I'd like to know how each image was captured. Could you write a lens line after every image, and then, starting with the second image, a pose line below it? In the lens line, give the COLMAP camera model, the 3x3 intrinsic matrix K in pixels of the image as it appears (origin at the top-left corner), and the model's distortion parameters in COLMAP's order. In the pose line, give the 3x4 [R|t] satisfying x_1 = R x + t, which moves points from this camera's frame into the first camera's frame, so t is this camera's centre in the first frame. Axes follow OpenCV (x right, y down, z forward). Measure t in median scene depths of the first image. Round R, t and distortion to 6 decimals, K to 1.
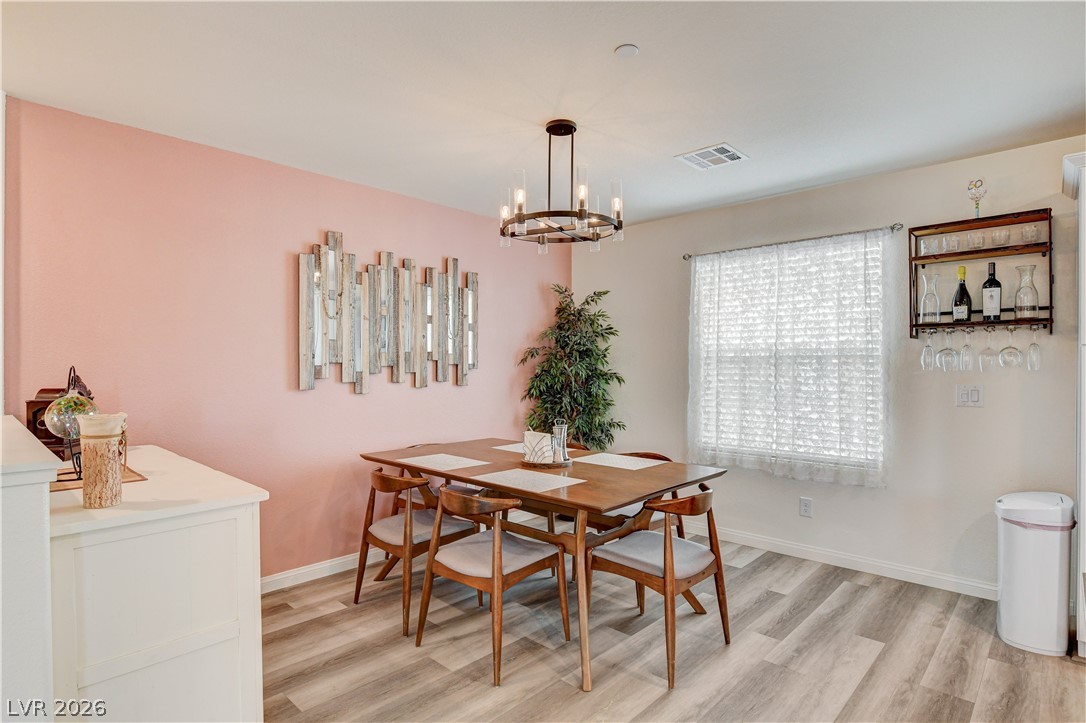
lens RADIAL K [[563.5, 0, 533.7], [0, 563.5, 369.9], [0, 0, 1]] dist [-0.015288, 0.001615]
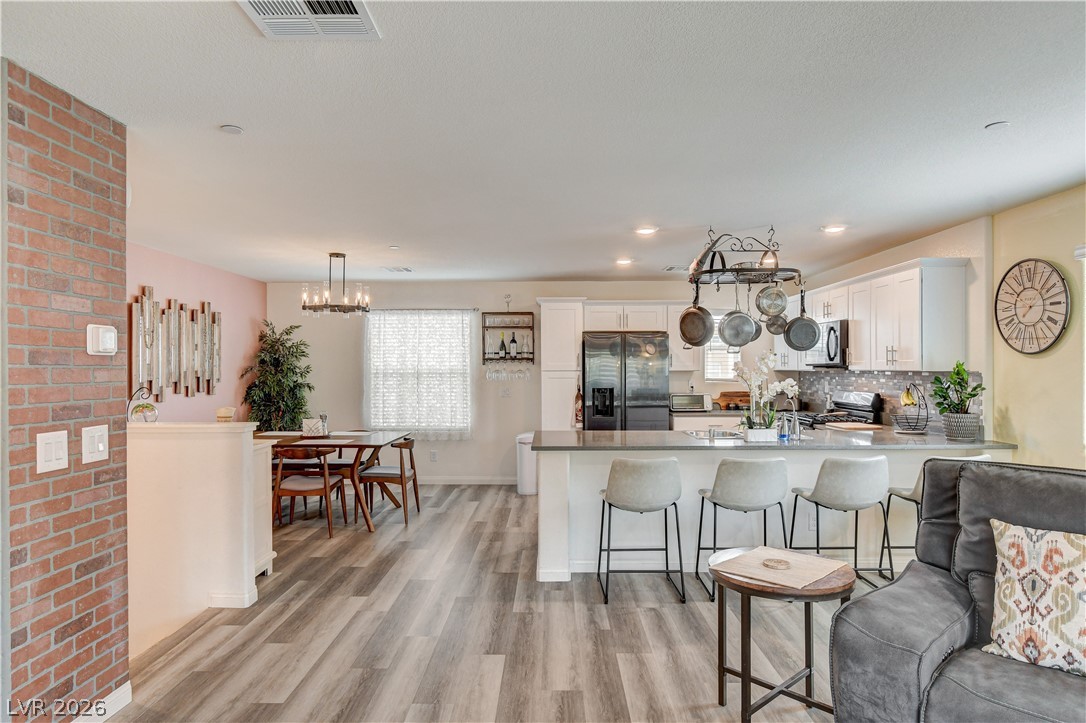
lens RADIAL K [[623.0, 0, 543.8], [0, 623.0, 369.5], [0, 0, 1]] dist [-0.003396, -0.000051]
pose [[0.732696, -0.002833, 0.680550, -0.696611], [0.007062, 0.999969, -0.003441, -0.028192], [-0.680519, 0.007327, 0.732694, -0.804267]]
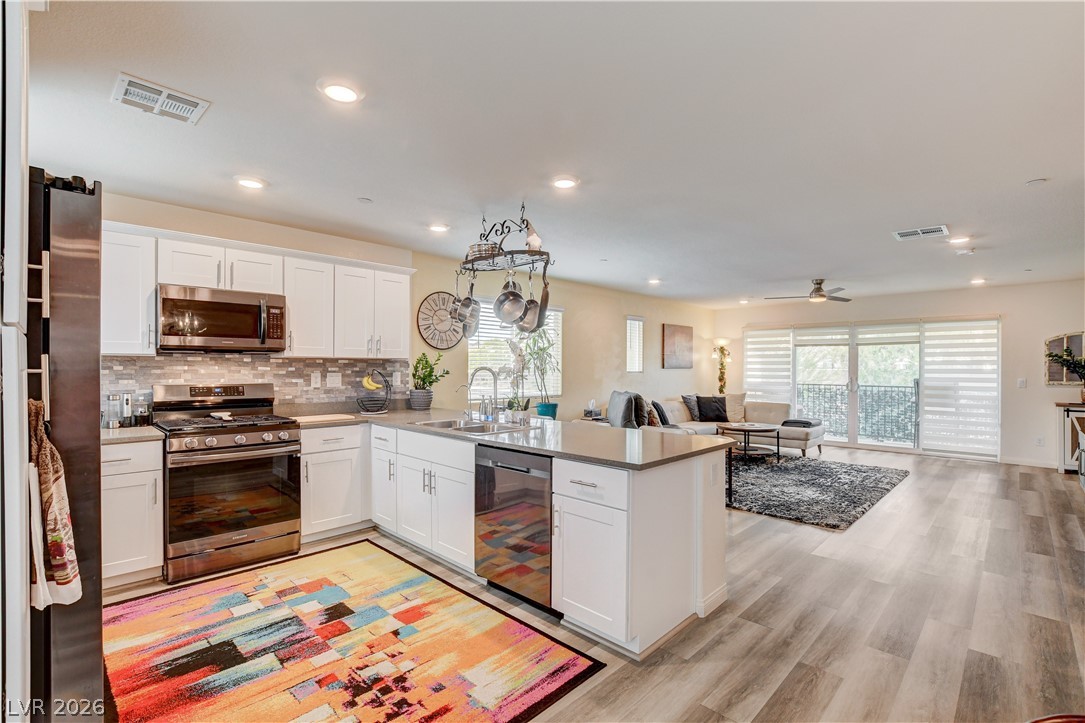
lens RADIAL K [[488.1, 0, 541.1], [0, 488.1, 369.7], [0, 0, 1]] dist [-0.021148, 0.000013]
pose [[-0.999774, -0.002649, 0.021102, 0.426217], [-0.002375, 0.999913, 0.012992, -0.012832], [-0.021134, 0.012939, -0.999693, 0.927273]]
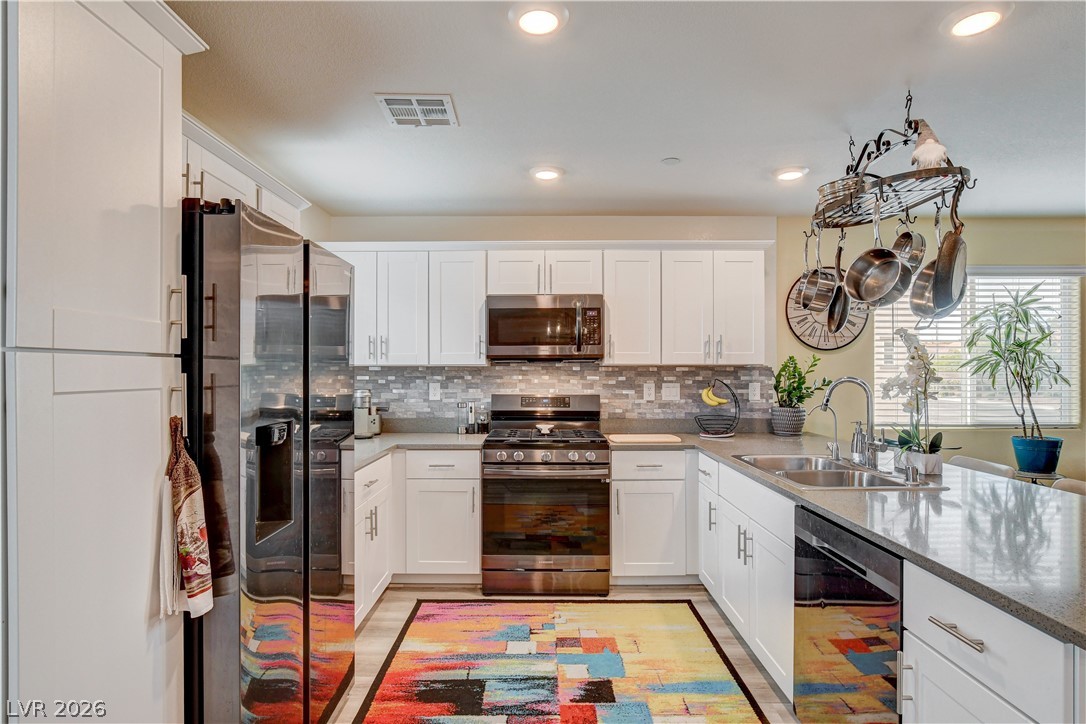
lens RADIAL K [[563.5, 0, 540.6], [0, 563.5, 370.8], [0, 0, 1]] dist [-0.015288, 0.001615]
pose [[-0.682835, 0.002659, 0.730568, 0.304028], [0.007538, 0.999966, 0.003406, -0.019335], [-0.730534, 0.007833, -0.682831, 0.697789]]
